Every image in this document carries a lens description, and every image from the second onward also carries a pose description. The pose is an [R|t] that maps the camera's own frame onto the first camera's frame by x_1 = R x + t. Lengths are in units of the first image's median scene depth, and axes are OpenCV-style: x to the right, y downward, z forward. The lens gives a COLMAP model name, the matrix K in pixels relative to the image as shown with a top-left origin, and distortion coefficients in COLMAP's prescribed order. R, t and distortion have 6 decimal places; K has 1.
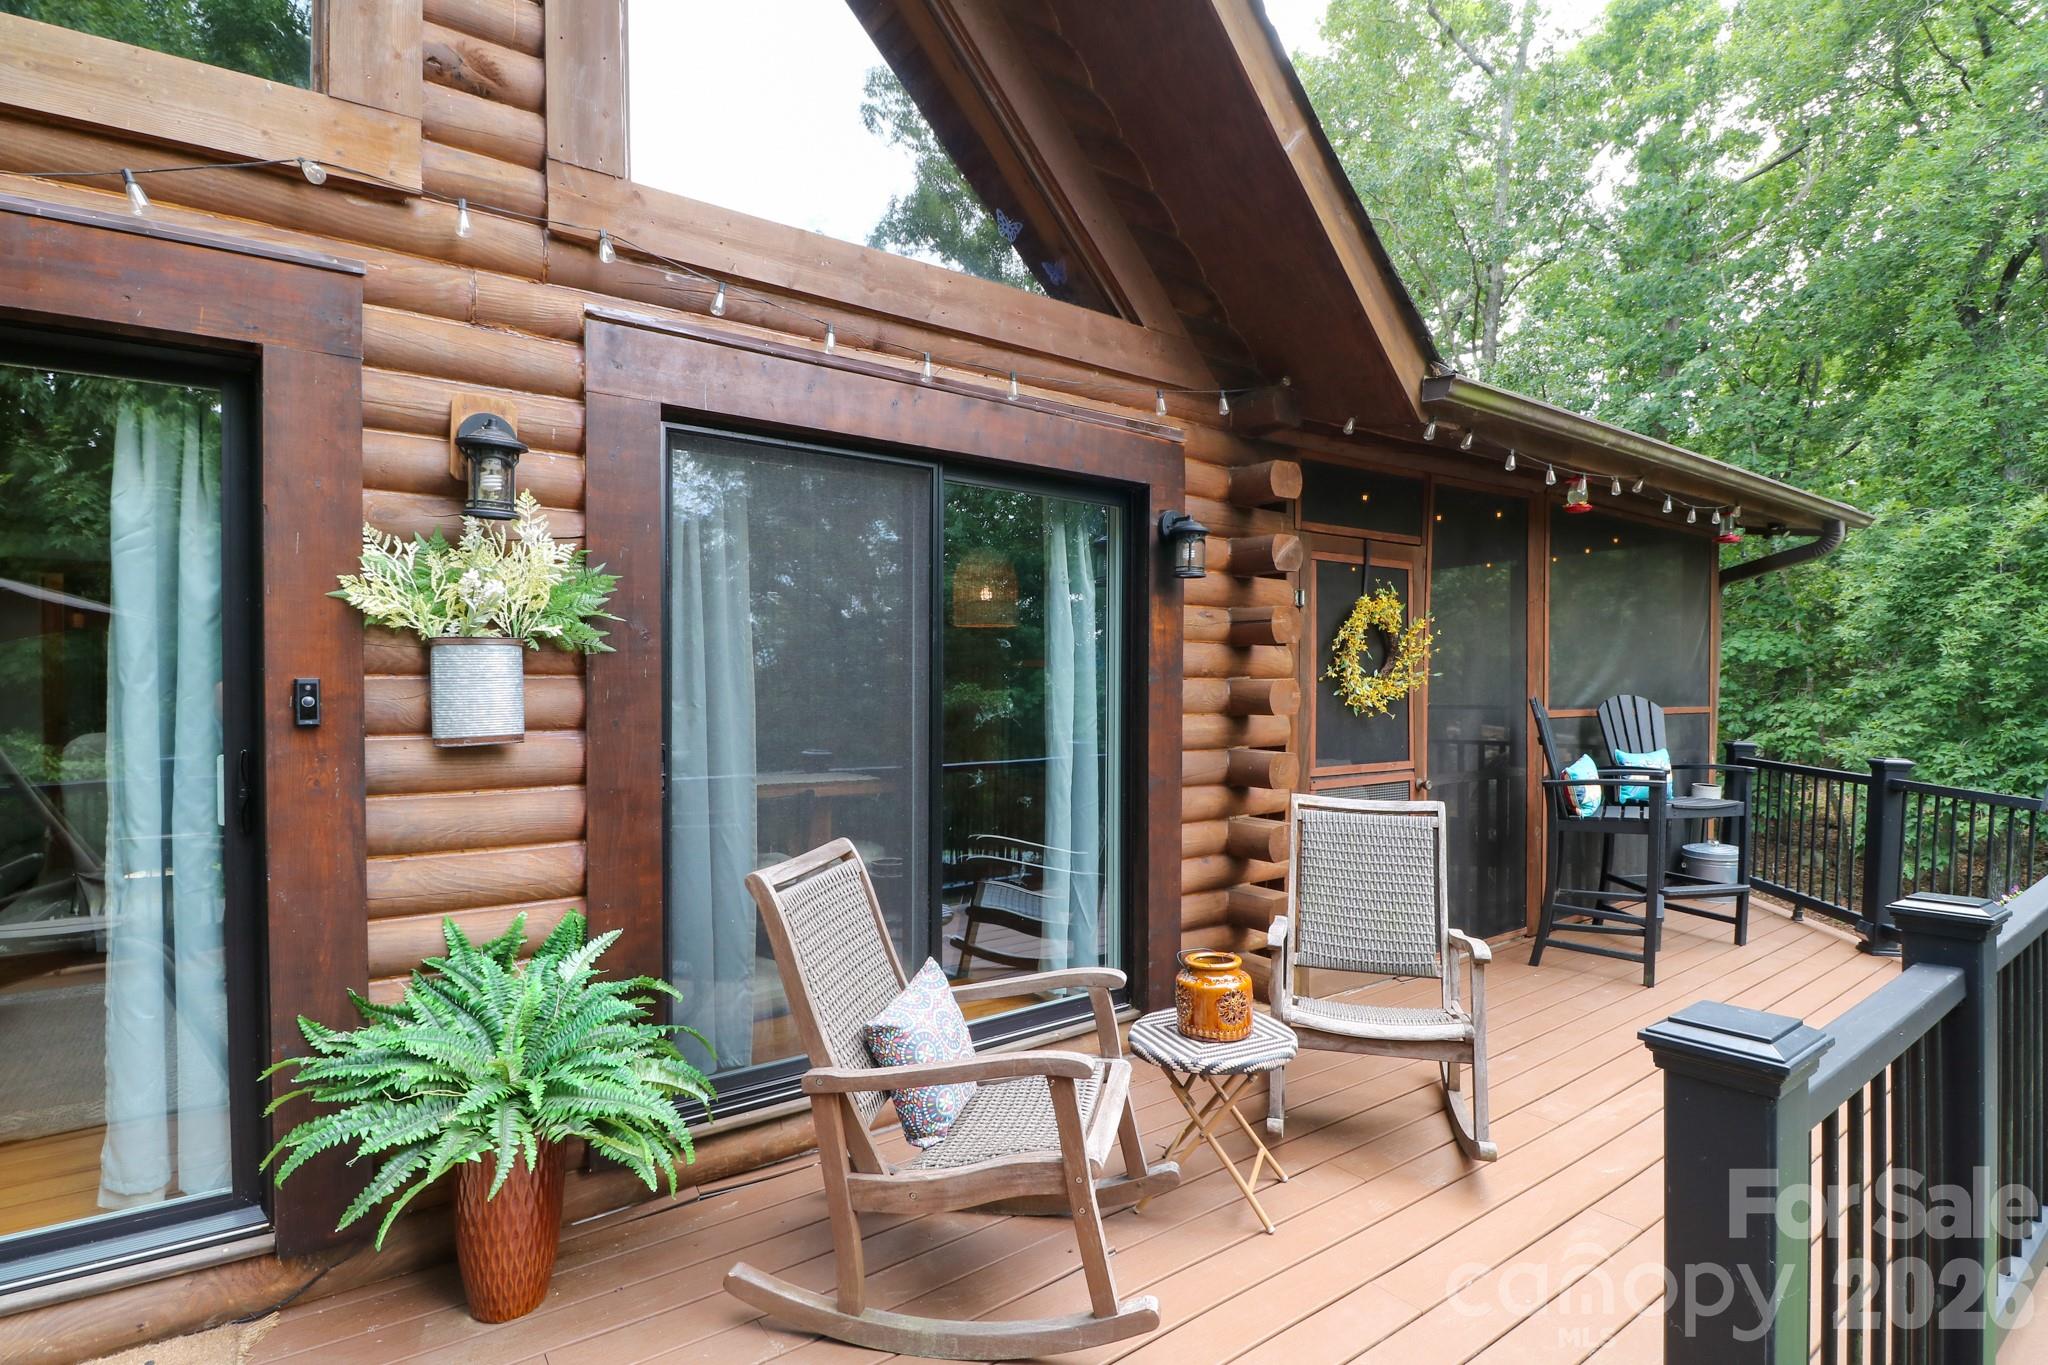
lens RADIAL K [[953.7, 0, 1030.3], [0, 953.7, 696.9], [0, 0, 1]] dist [-0.000553, -0.013252]
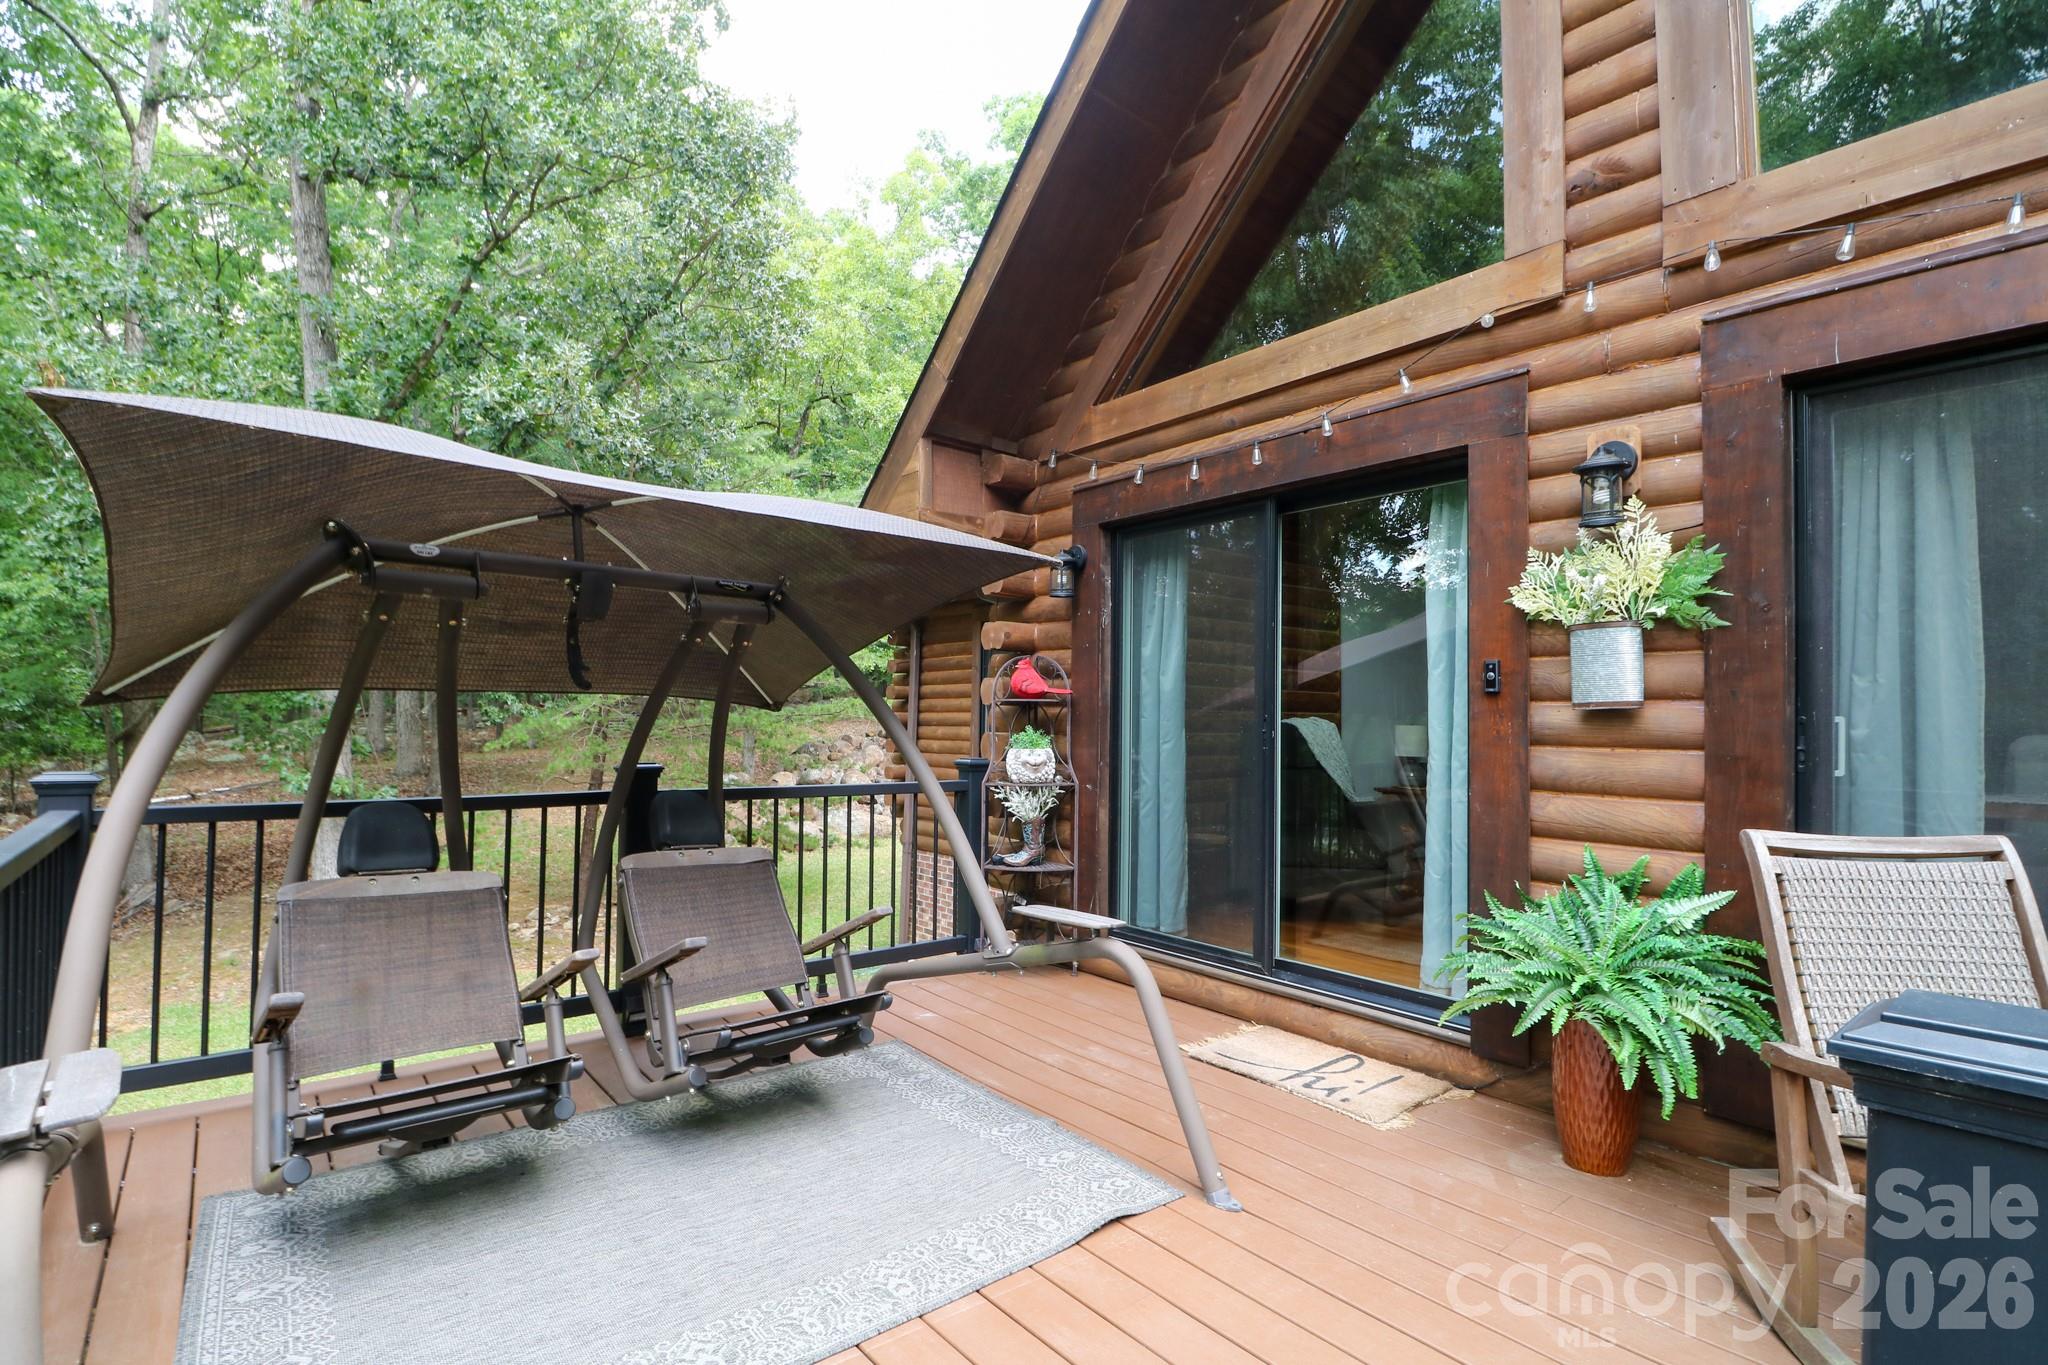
lens RADIAL K [[953.7, 0, 1030.3], [0, 953.7, 696.9], [0, 0, 1]] dist [-0.000553, -0.013252]
pose [[0.088063, -0.022388, -0.995863, 0.601588], [-0.023577, 0.999420, -0.024553, 0.084187], [0.995836, 0.025642, 0.087484, 0.149506]]
